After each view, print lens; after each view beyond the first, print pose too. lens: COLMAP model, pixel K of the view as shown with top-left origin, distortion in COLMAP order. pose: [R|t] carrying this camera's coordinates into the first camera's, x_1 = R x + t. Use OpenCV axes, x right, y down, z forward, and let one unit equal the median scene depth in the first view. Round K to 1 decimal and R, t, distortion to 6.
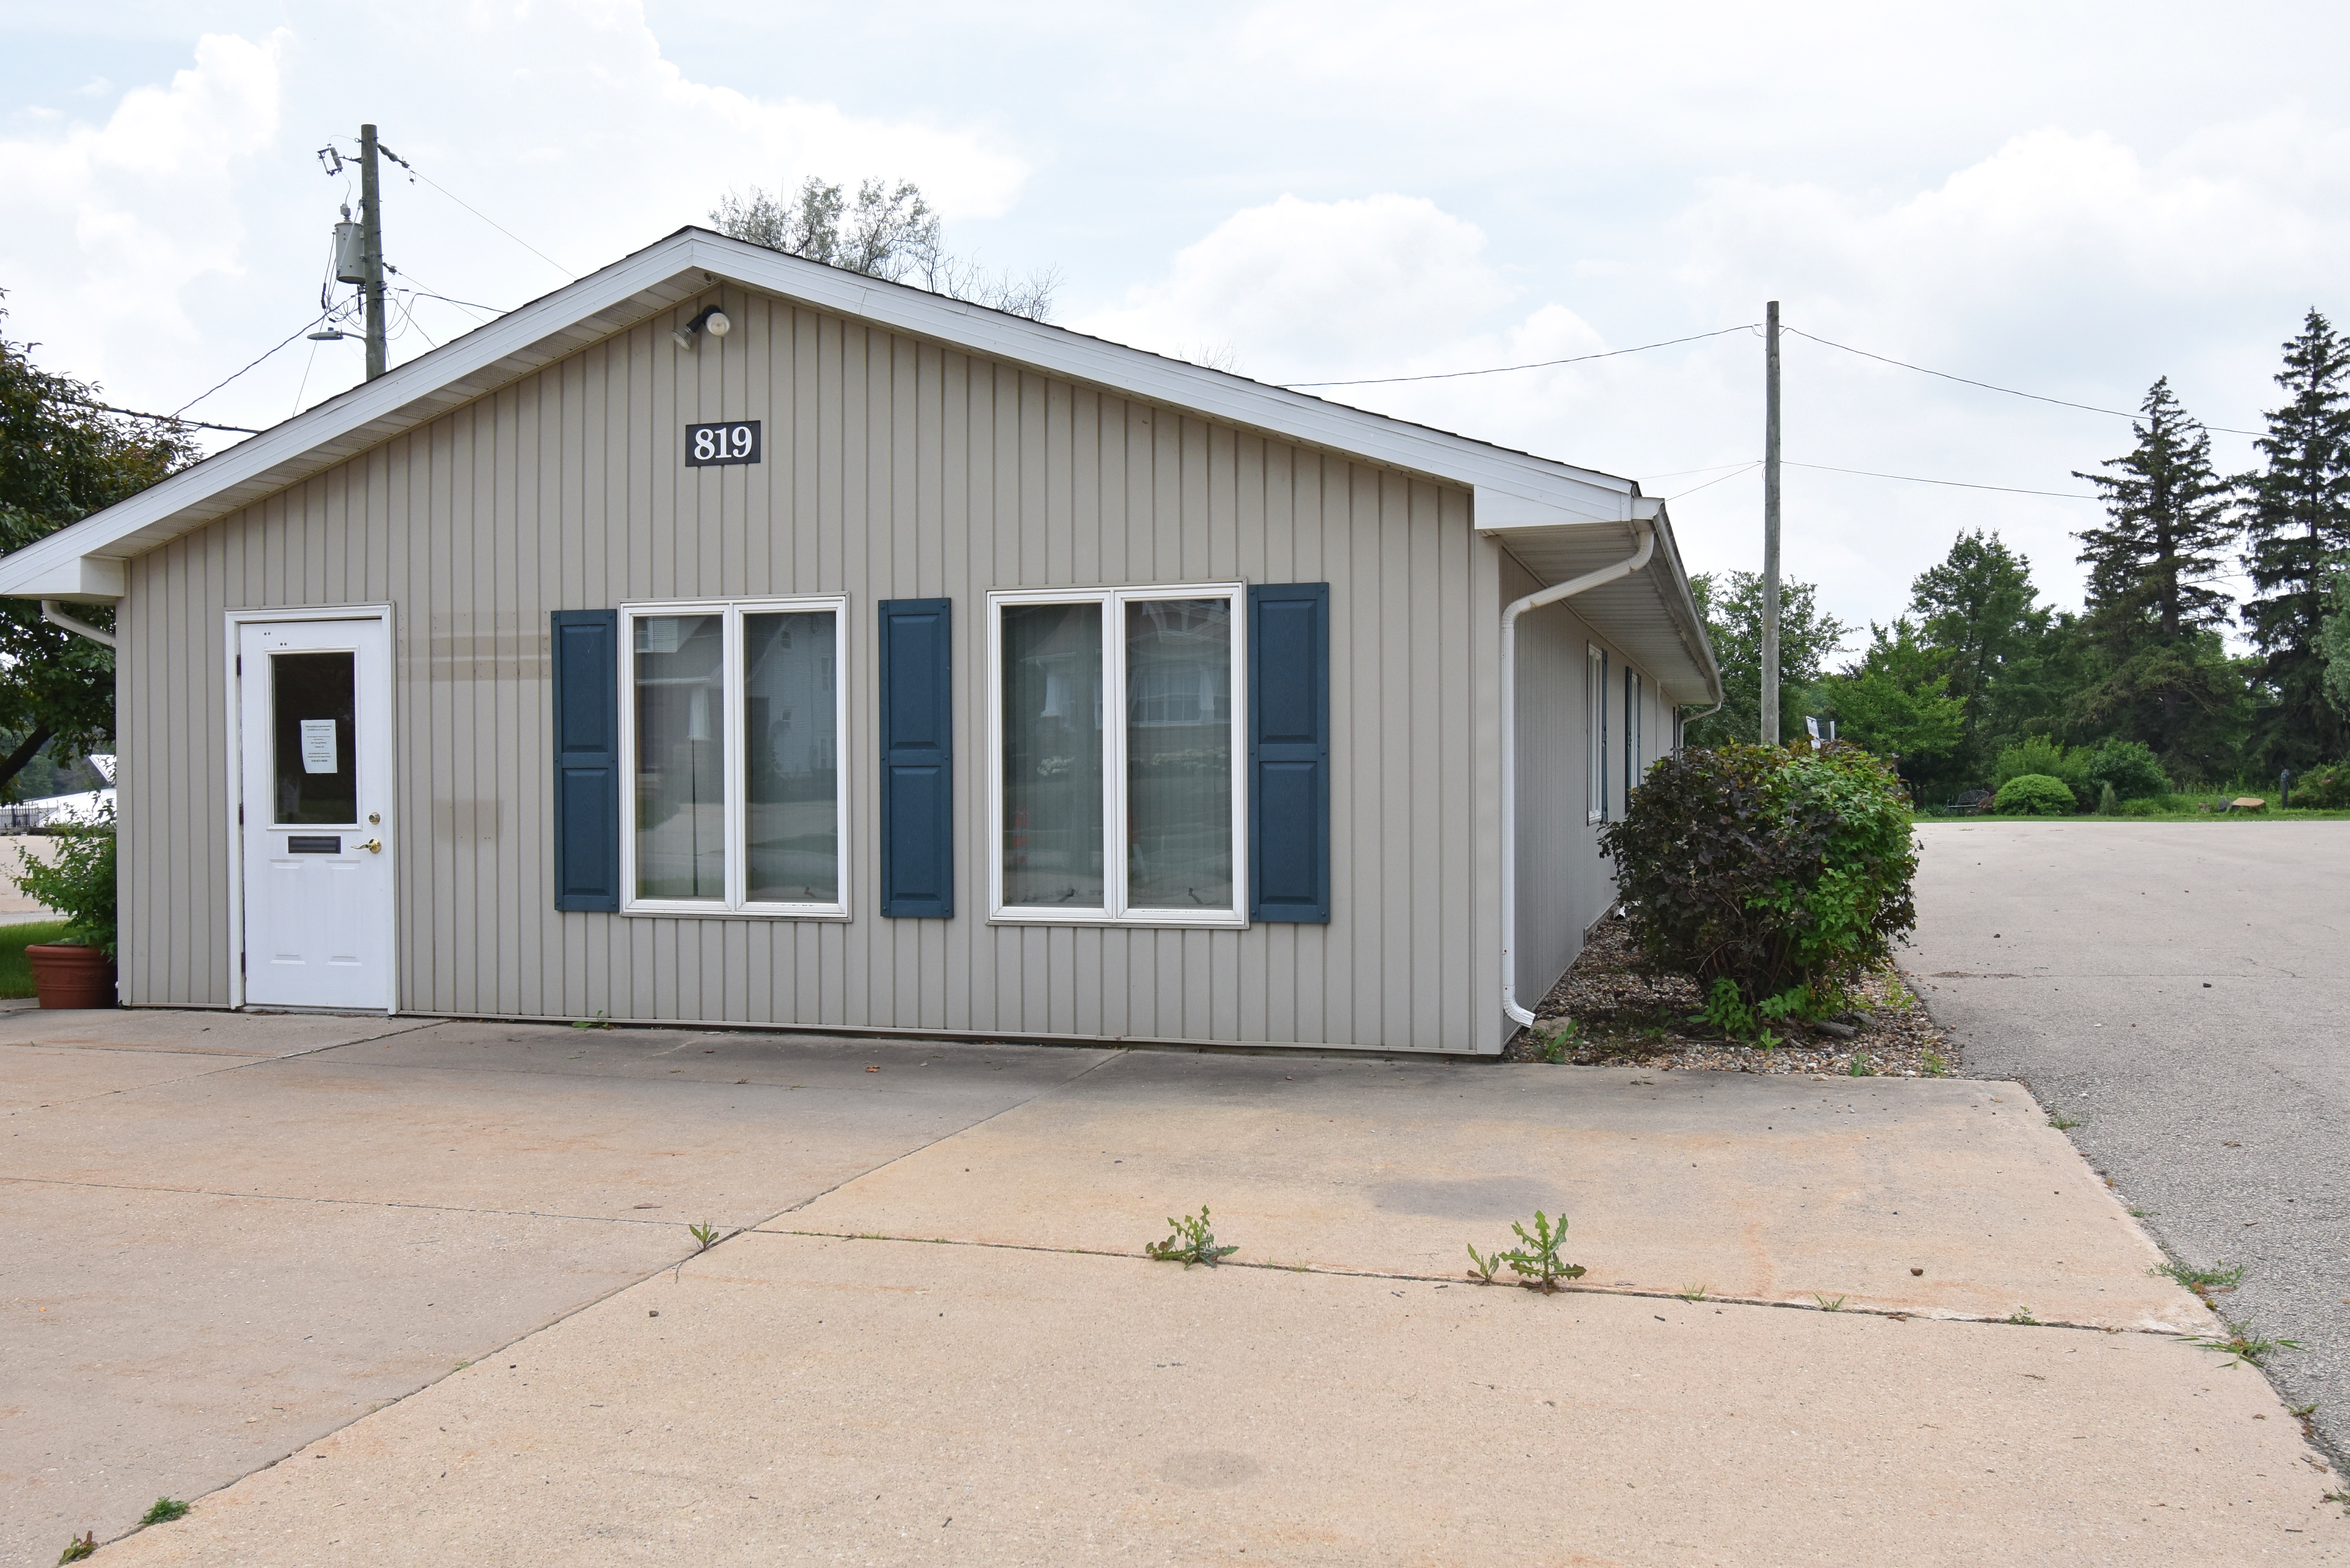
lens RADIAL K [[1856.7, 0, 1173.9], [0, 1856.7, 790.2], [0, 0, 1]] dist [0.012264, -0.003187]
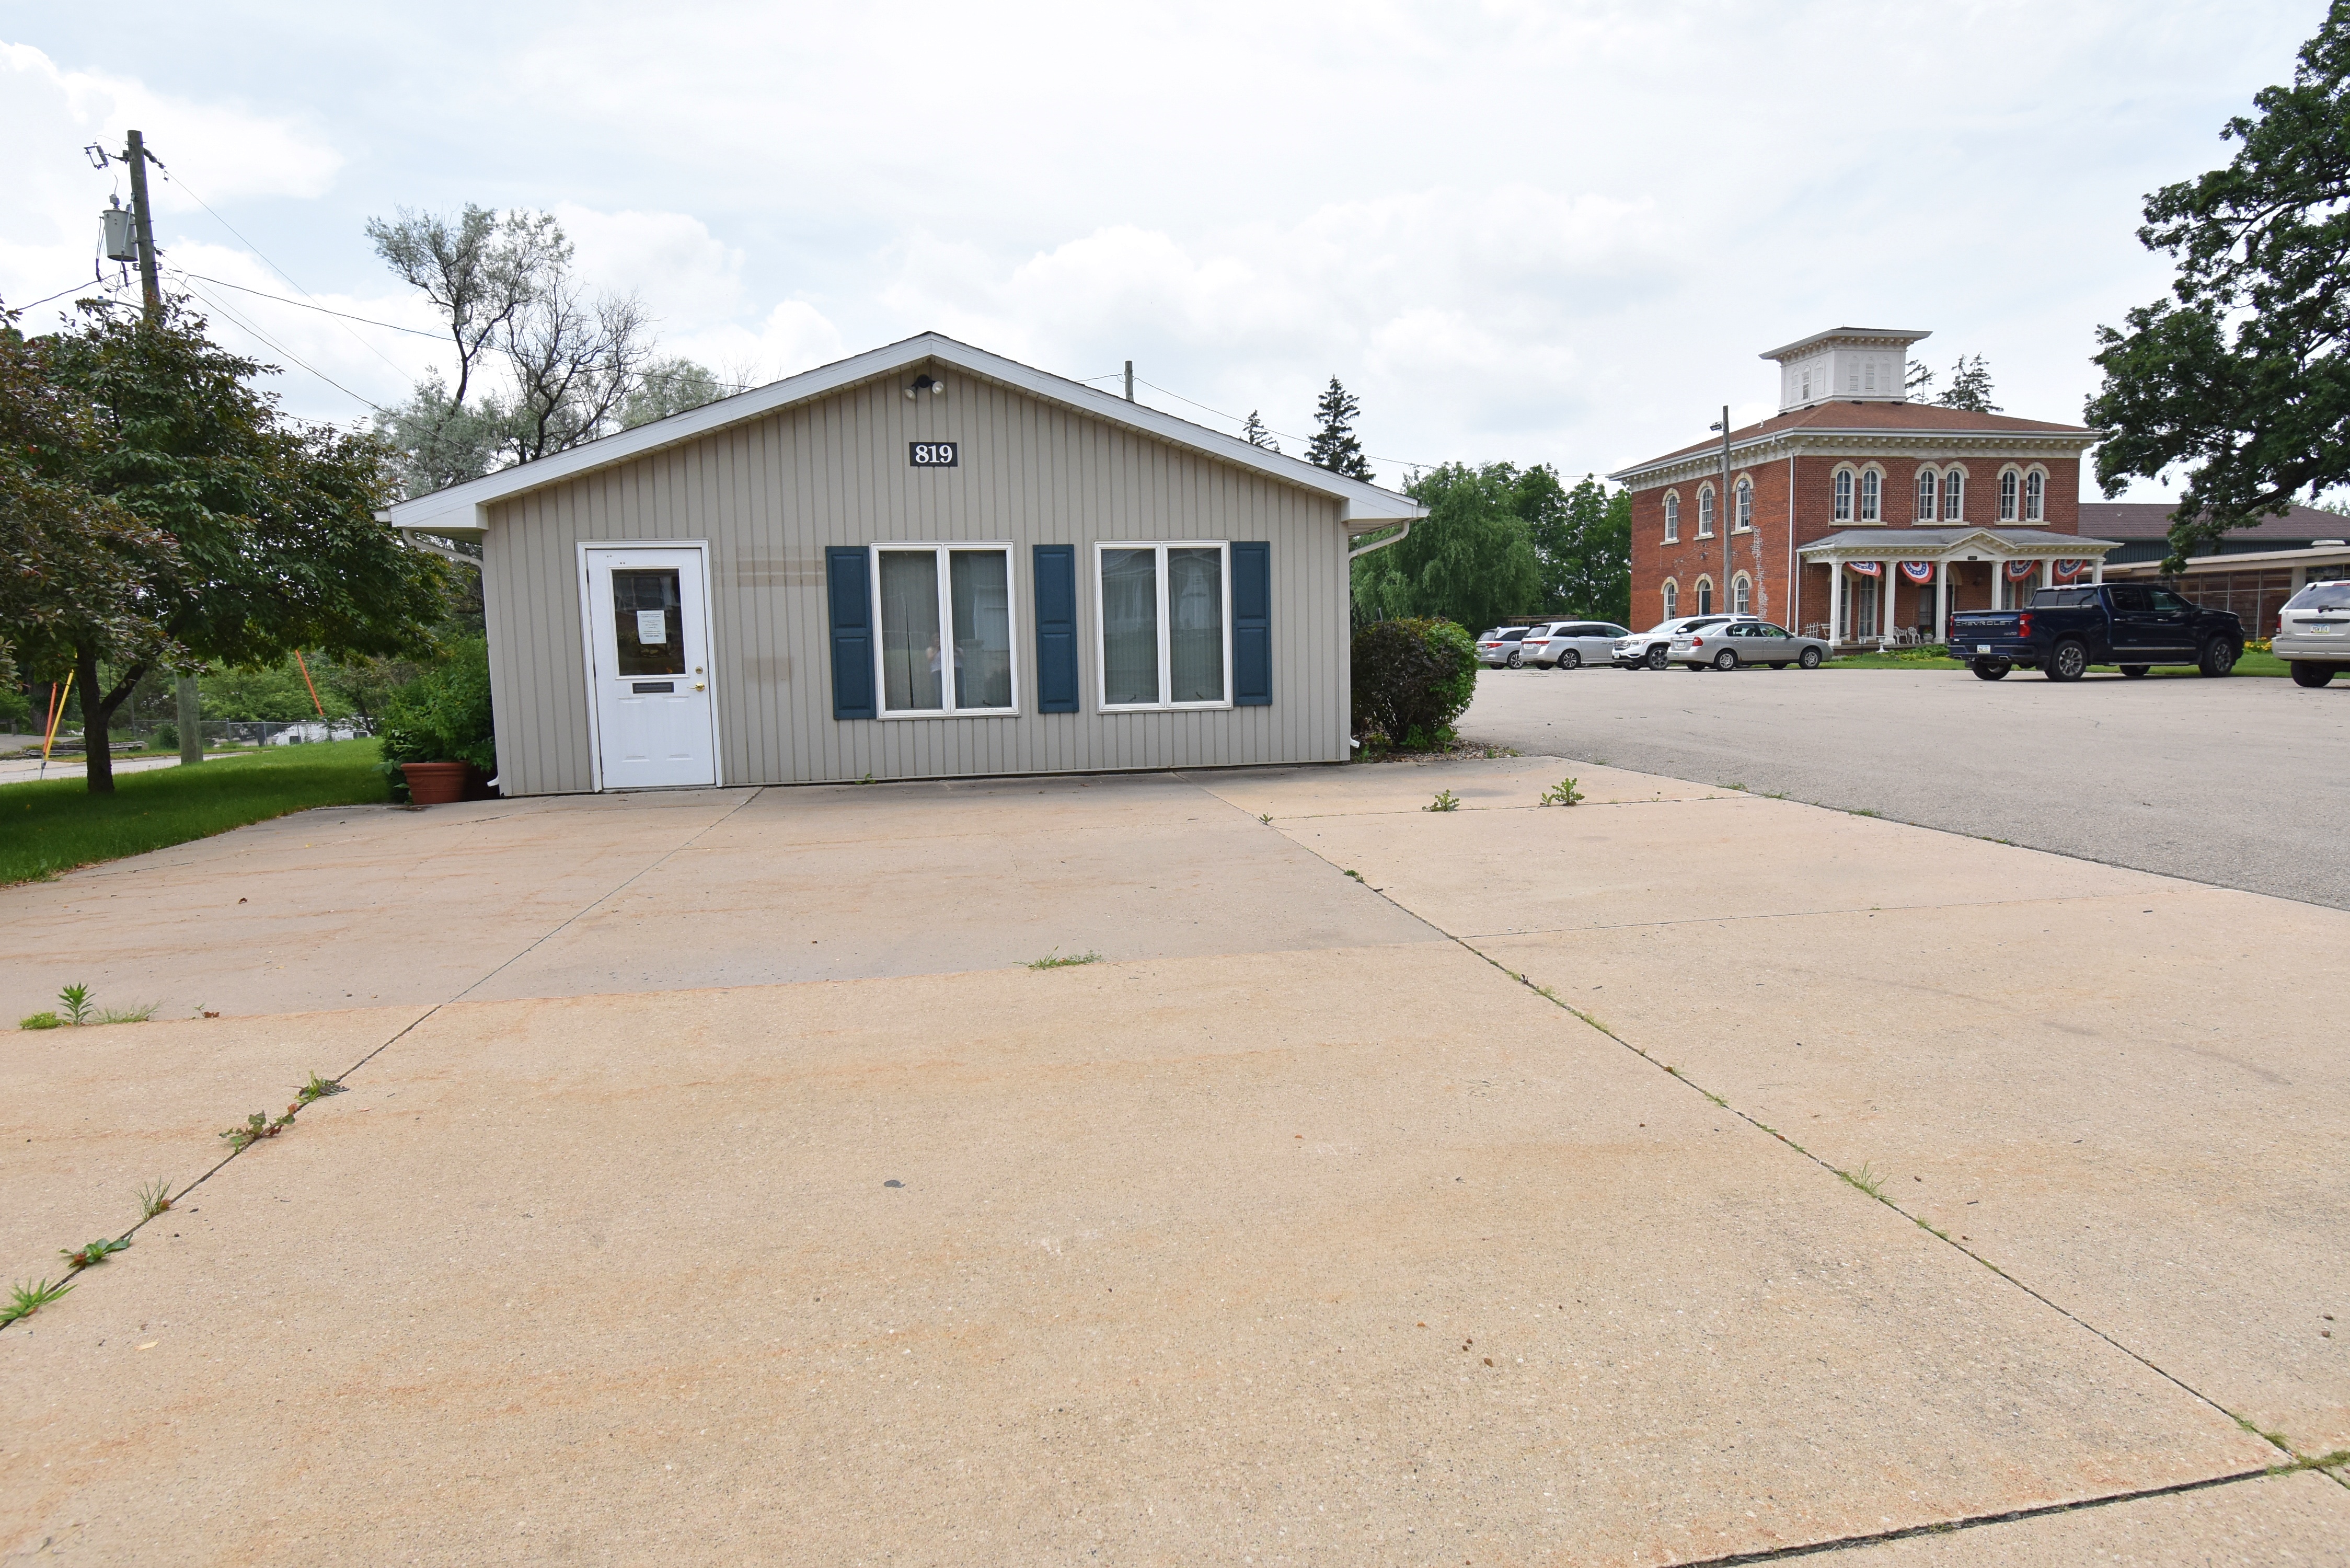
lens RADIAL K [[1301.2, 0, 1182.0], [0, 1301.2, 786.6], [0, 0, 1]] dist [-0.006941, -0.009644]
pose [[0.890813, -0.062643, 0.450031, -0.612368], [0.022245, 0.995276, 0.094506, 0.019805], [-0.453825, -0.074176, 0.887998, -0.248773]]
